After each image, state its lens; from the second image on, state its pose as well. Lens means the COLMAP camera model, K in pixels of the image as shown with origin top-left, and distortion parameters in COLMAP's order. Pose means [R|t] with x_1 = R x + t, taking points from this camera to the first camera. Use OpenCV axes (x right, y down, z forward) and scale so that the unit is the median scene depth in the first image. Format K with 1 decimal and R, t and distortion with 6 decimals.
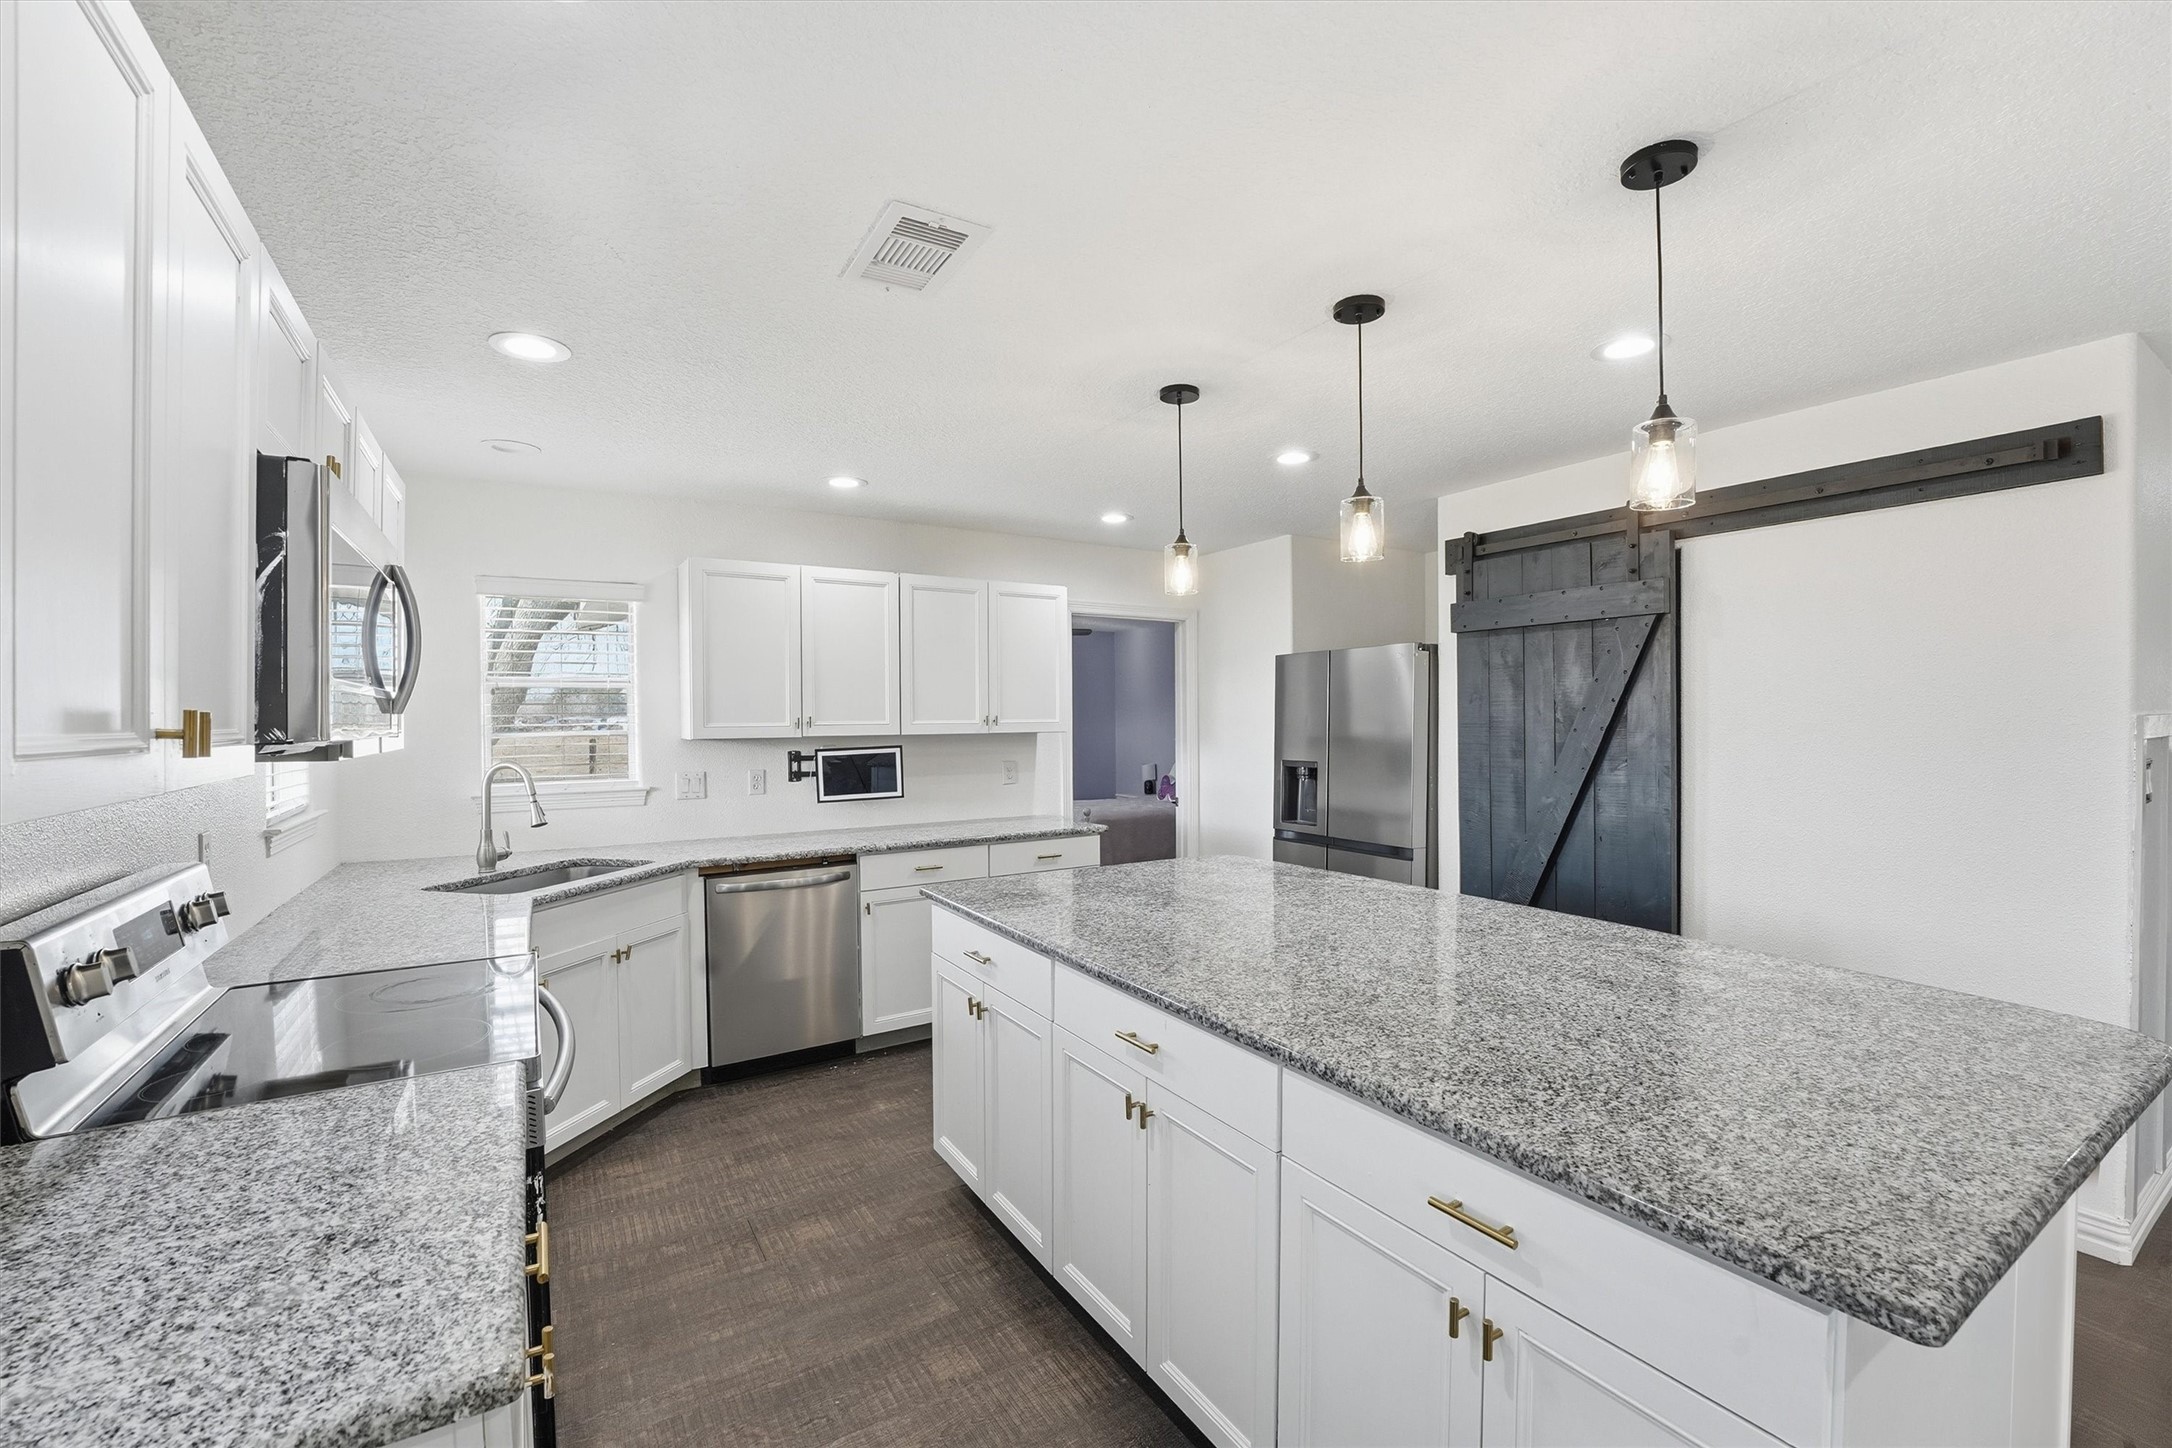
lens RADIAL K [[901.8, 0, 1101.2], [0, 901.8, 717.3], [0, 0, 1]] dist [-0.025085, 0.000015]
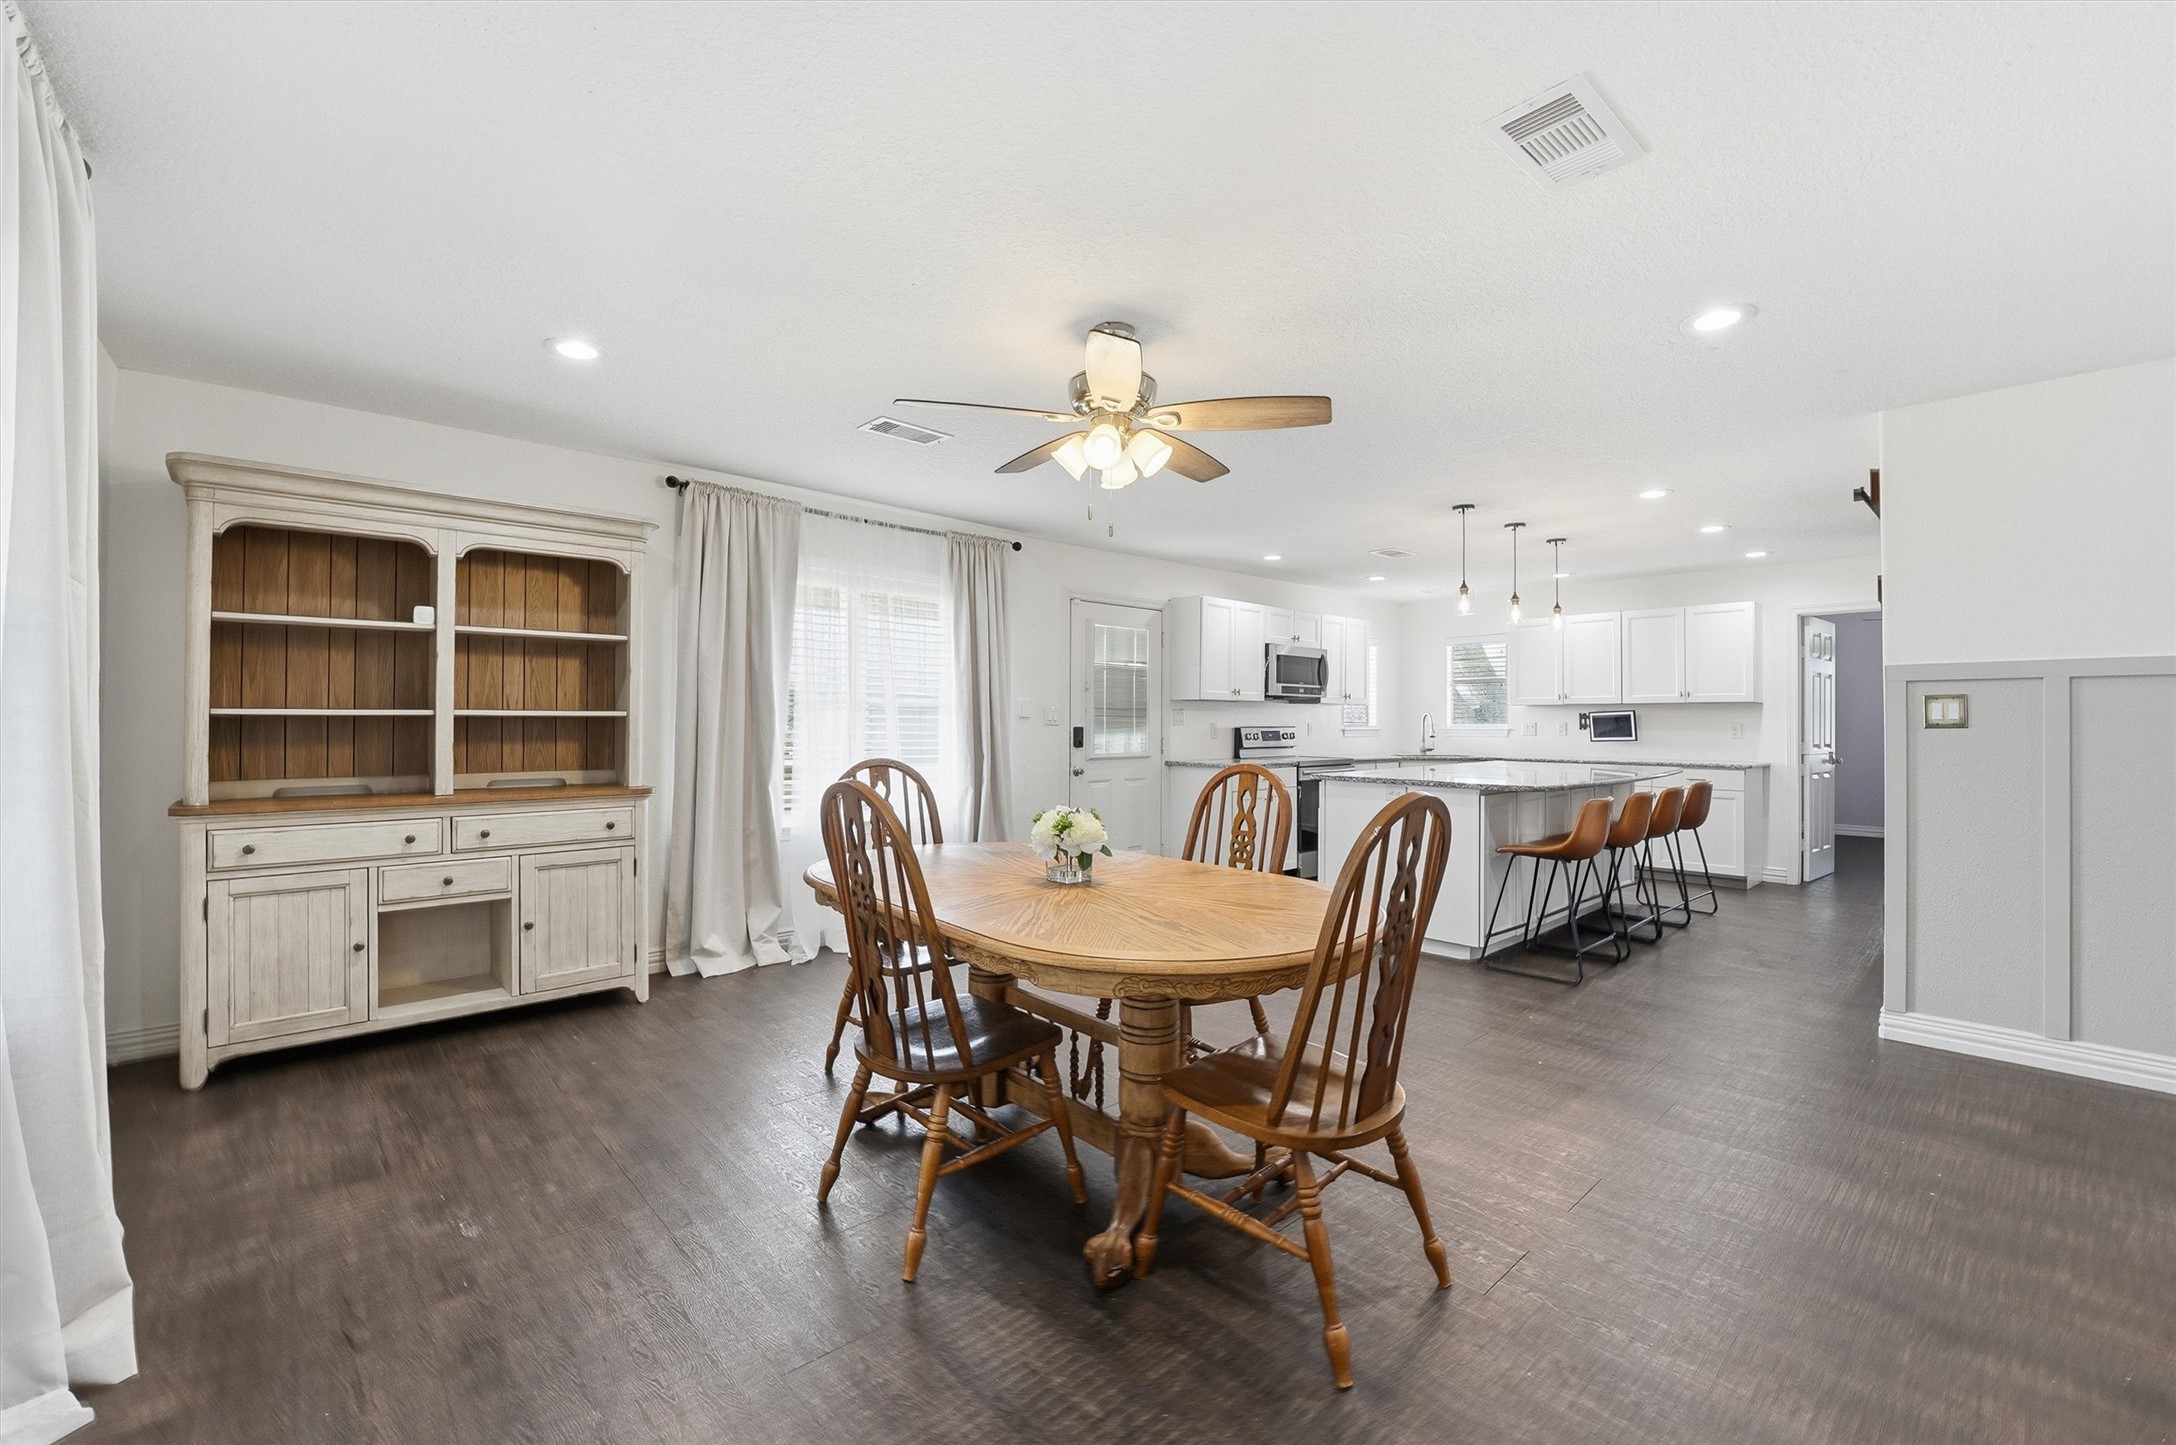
lens RADIAL K [[903.4, 0, 1103.2], [0, 903.4, 715.8], [0, 0, 1]] dist [-0.025085, 0.000015]
pose [[0.173017, 0.000926, -0.984918, 1.317624], [-0.003582, 0.999994, 0.000311, 0.046501], [0.984912, 0.003474, 0.173019, -0.297413]]
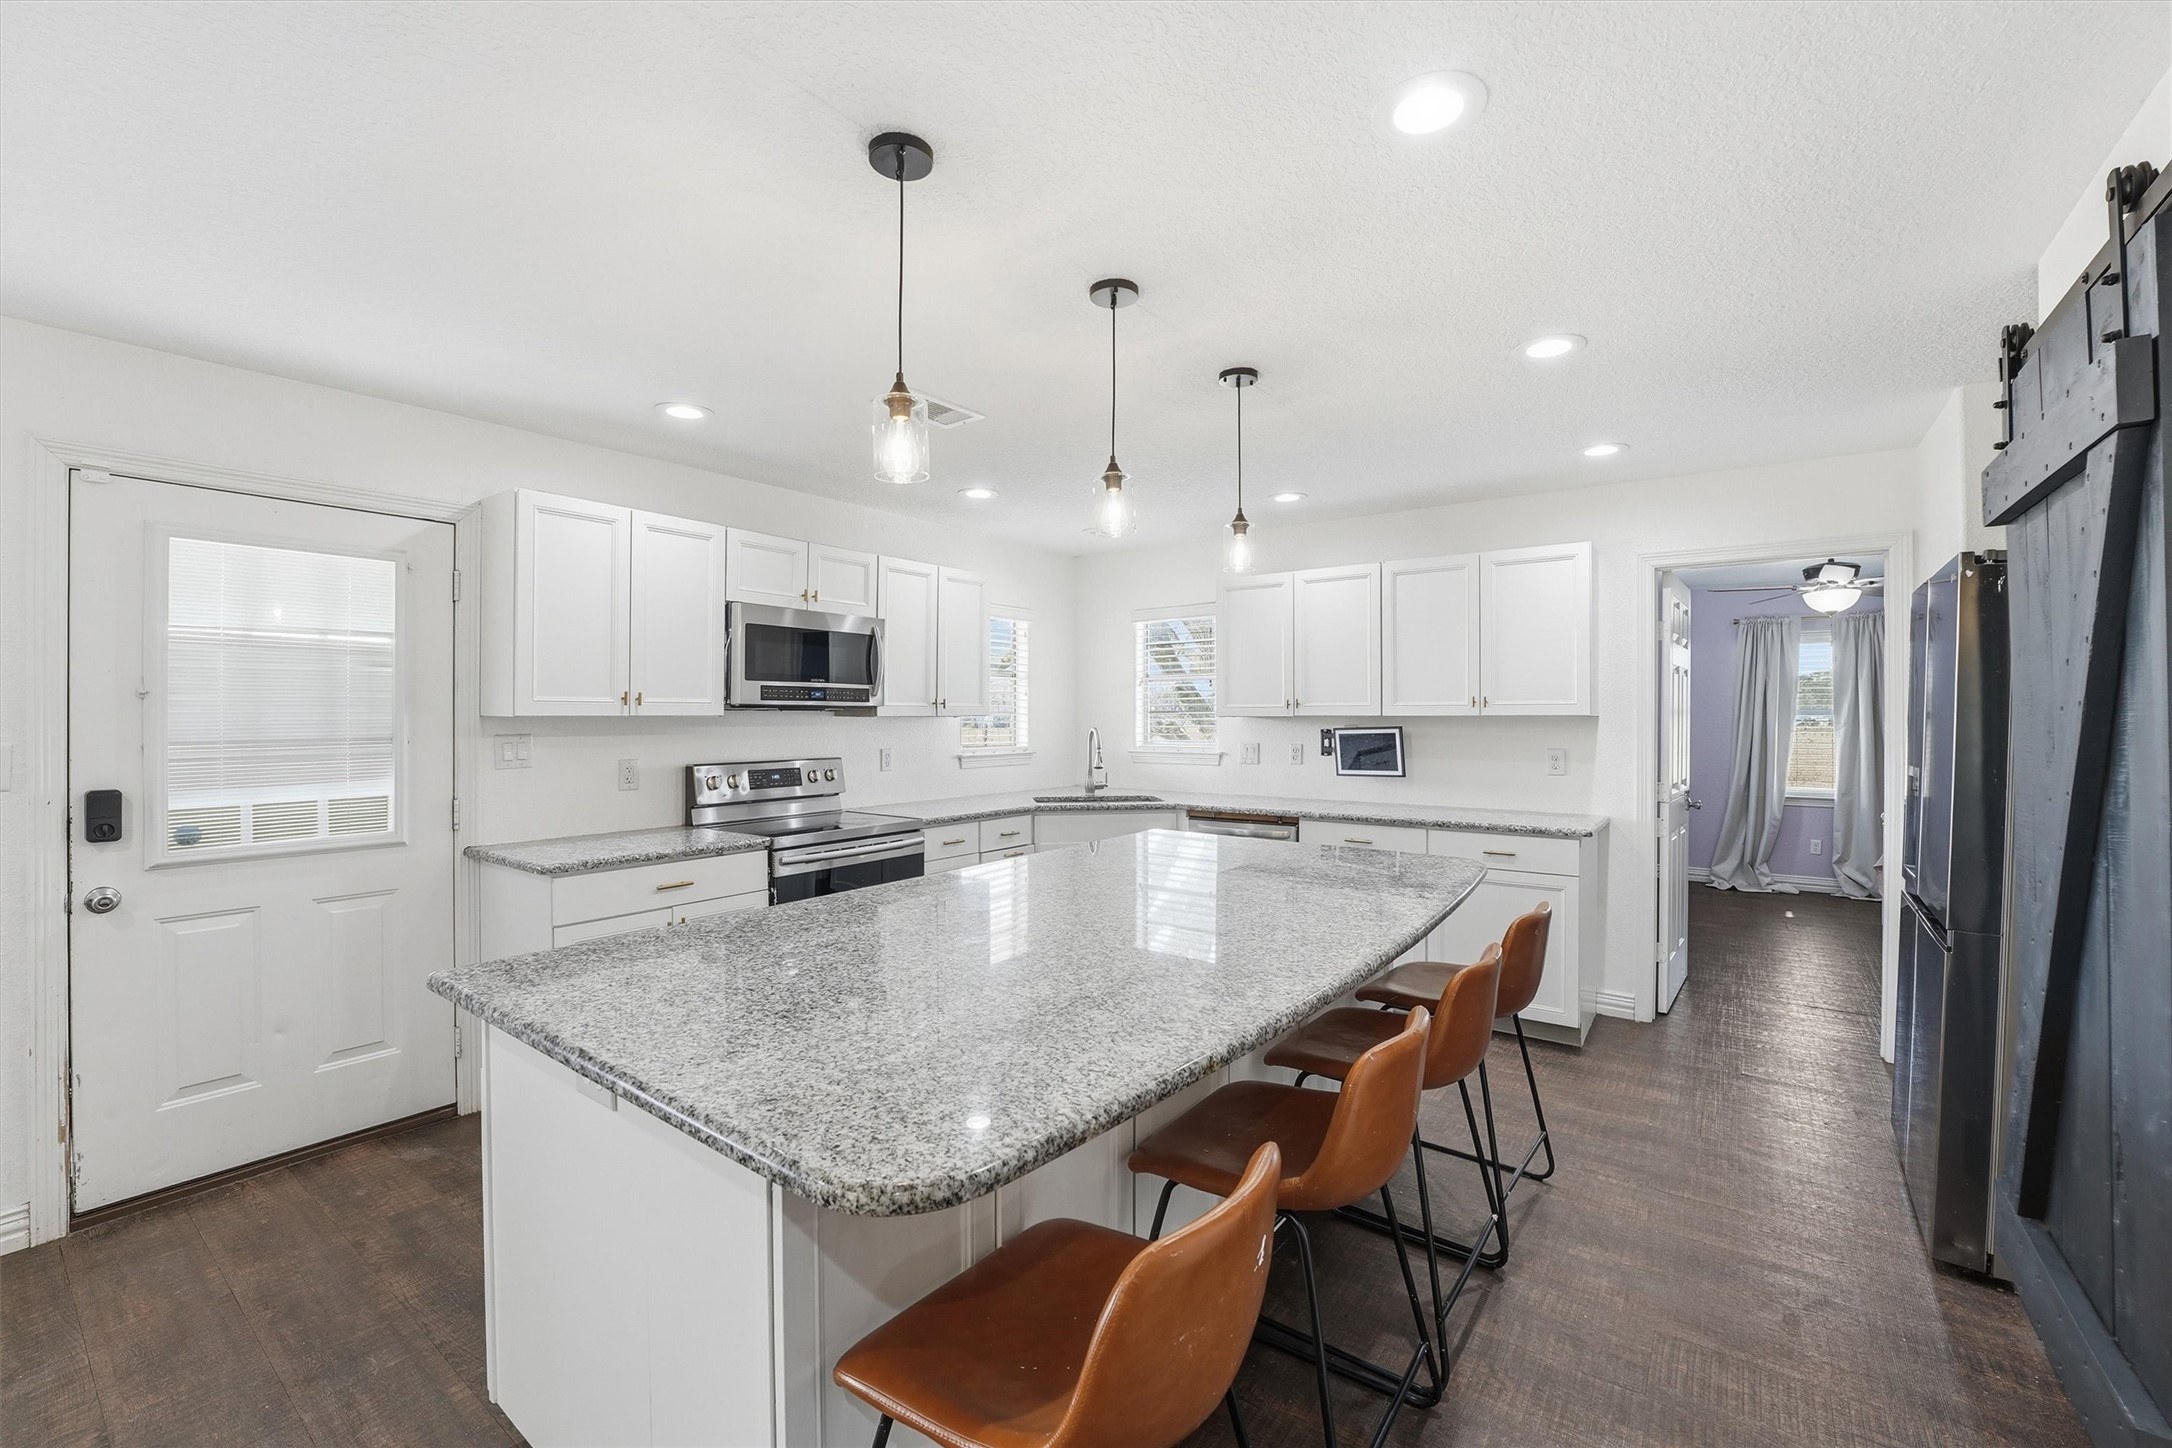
lens RADIAL K [[901.8, 0, 1101.2], [0, 901.8, 717.3], [0, 0, 1]] dist [-0.025085, 0.000015]
pose [[0.365626, 0.009989, -0.930708, 0.631249], [-0.001325, 0.999947, 0.010212, 0.011082], [0.930761, -0.002501, 0.365620, 0.310486]]
